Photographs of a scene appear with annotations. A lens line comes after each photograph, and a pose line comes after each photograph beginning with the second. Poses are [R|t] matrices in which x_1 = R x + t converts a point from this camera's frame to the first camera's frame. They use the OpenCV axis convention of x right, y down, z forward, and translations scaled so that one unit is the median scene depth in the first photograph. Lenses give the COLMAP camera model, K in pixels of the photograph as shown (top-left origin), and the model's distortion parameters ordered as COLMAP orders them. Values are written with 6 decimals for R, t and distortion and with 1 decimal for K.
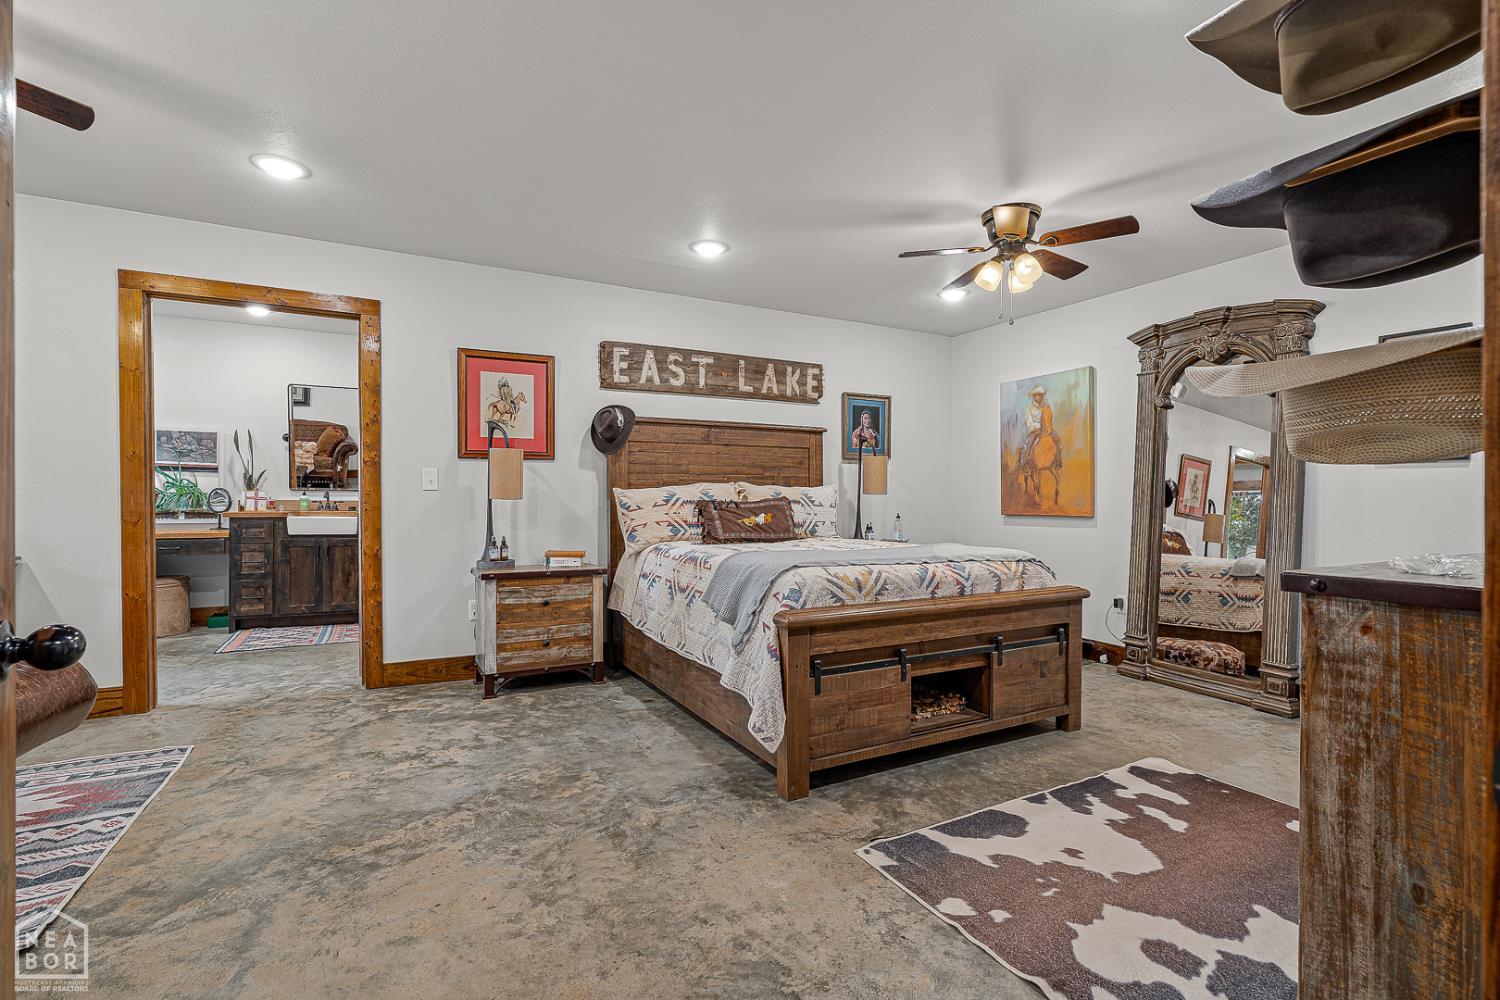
lens RADIAL K [[689.8, 0, 751.4], [0, 689.8, 501.9], [0, 0, 1]] dist [0.000097, 0.000028]
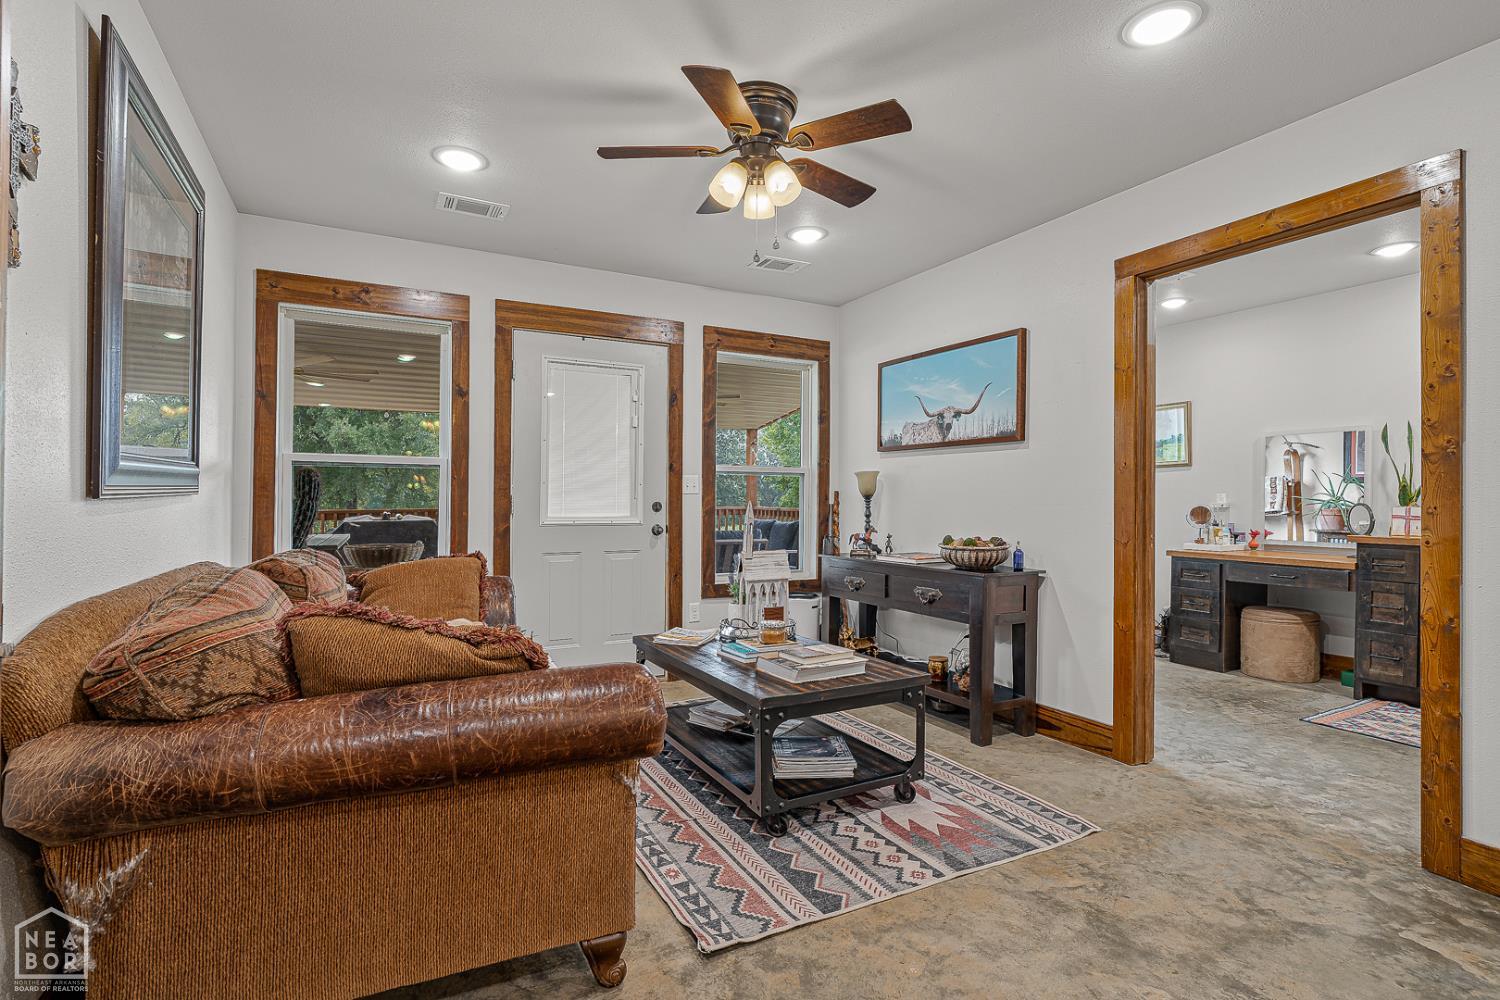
lens RADIAL K [[712.8, 0, 749.0], [0, 712.8, 503.0], [0, 0, 1]] dist [-0.000890, 0.000540]
pose [[0.006453, -0.003382, -0.999973, 0.006575], [-0.016485, 0.999858, -0.003488, -0.010382], [0.999843, 0.016507, 0.006397, 0.542985]]
